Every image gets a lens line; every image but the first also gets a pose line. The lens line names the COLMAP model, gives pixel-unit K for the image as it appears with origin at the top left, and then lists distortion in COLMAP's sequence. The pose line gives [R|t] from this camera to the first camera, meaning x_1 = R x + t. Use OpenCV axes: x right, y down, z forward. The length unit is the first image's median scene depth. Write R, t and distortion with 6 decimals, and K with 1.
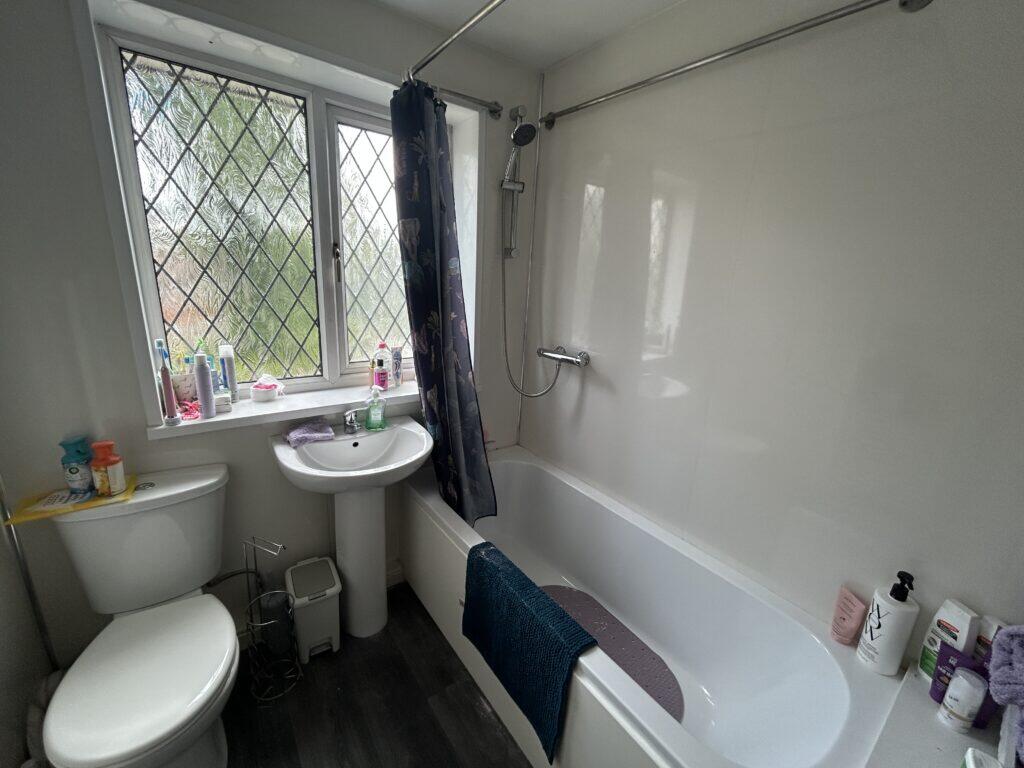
lens RADIAL K [[416.0, 0, 513.0], [0, 416.0, 384.2], [0, 0, 1]] dist [-0.002152, 0.000440]
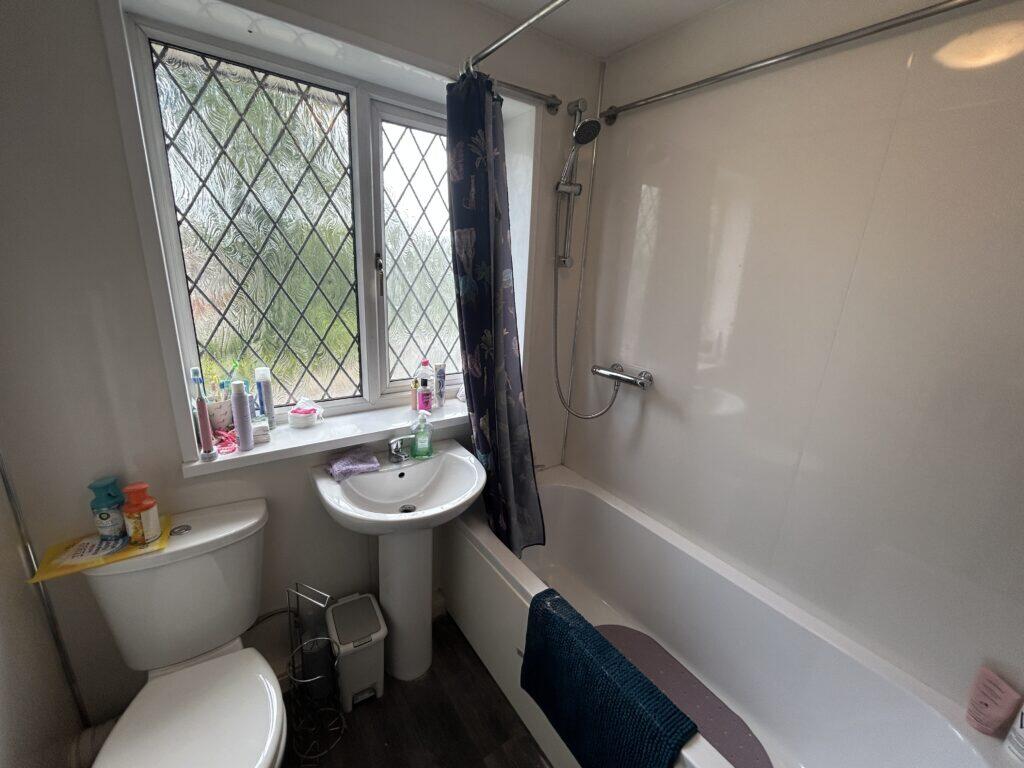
lens RADIAL K [[416.0, 0, 512.3], [0, 416.0, 382.8], [0, 0, 1]] dist [-0.002152, 0.000440]
pose [[0.999702, 0.006026, -0.023662, -0.122714], [-0.005647, 0.999855, 0.016066, -0.079911], [0.023755, -0.015928, 0.999591, 0.100290]]
